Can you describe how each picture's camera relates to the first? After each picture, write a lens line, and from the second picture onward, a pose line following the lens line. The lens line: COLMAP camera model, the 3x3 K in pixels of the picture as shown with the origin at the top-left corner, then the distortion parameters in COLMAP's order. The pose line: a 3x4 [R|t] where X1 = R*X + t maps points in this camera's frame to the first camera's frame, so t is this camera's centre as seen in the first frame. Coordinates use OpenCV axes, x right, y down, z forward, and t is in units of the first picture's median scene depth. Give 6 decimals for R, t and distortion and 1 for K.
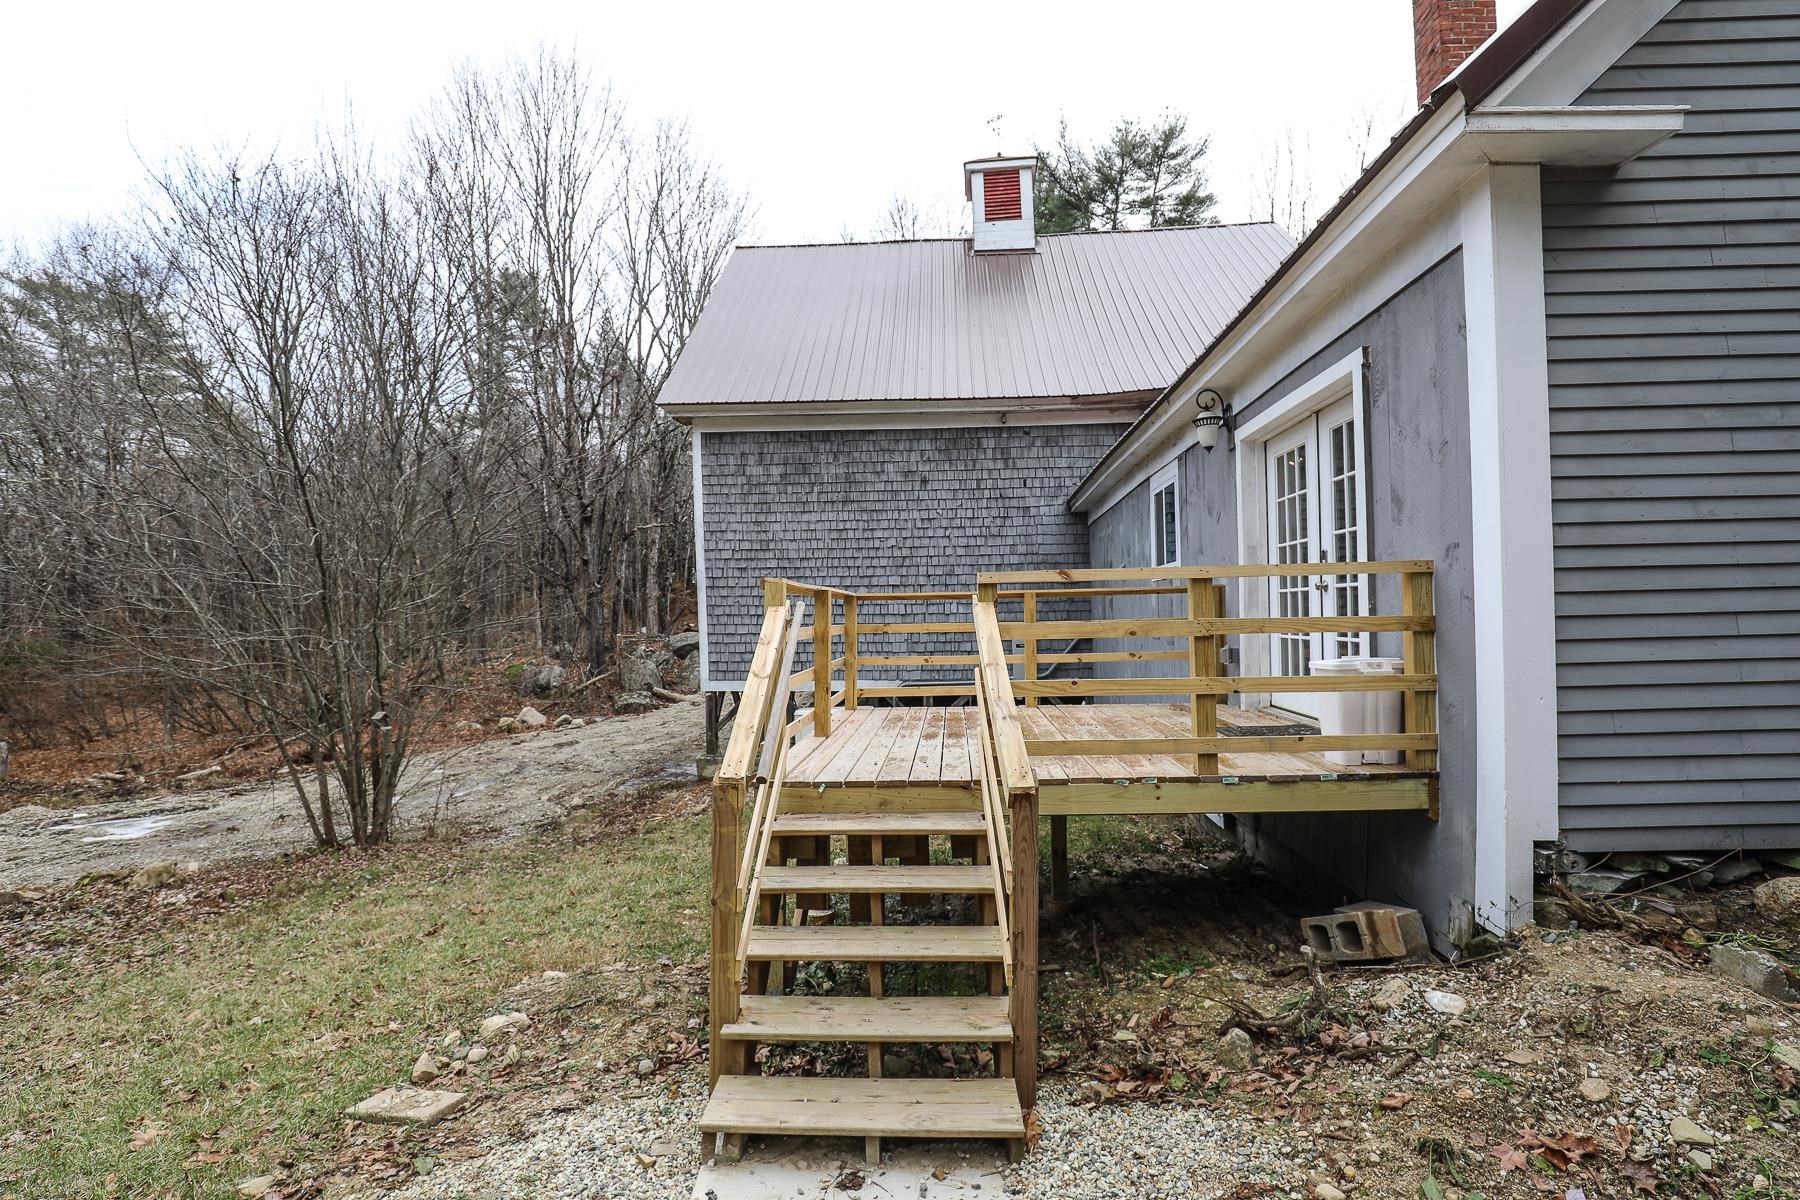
lens RADIAL K [[846.8, 0, 909.1], [0, 846.8, 592.9], [0, 0, 1]] dist [-0.034394, 0.007546]
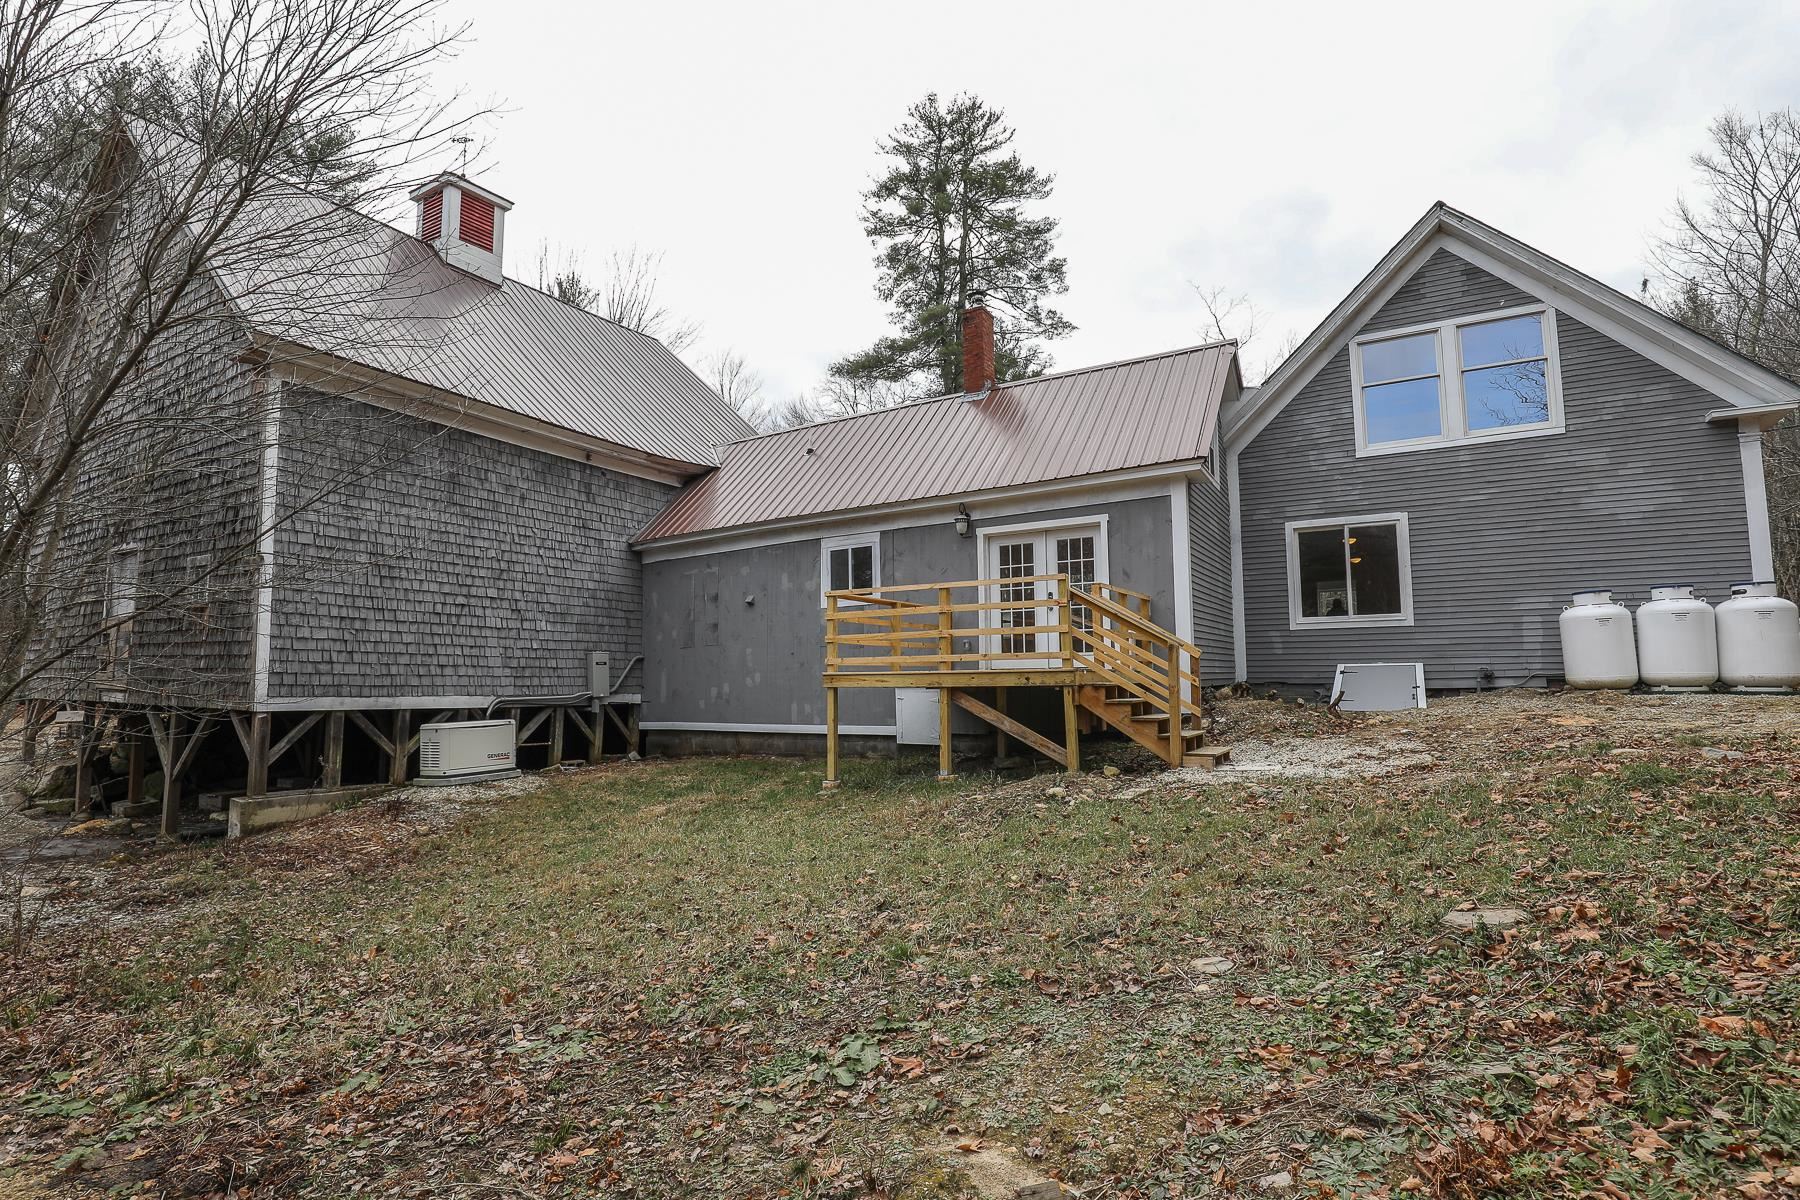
lens RADIAL K [[846.8, 0, 908.9], [0, 846.8, 603.8], [0, 0, 1]] dist [-0.034394, 0.007546]
pose [[0.445431, 0.092283, 0.890548, -0.659813], [-0.024472, 0.995557, -0.090924, 0.073692], [-0.894982, 0.018707, 0.445710, 0.141745]]
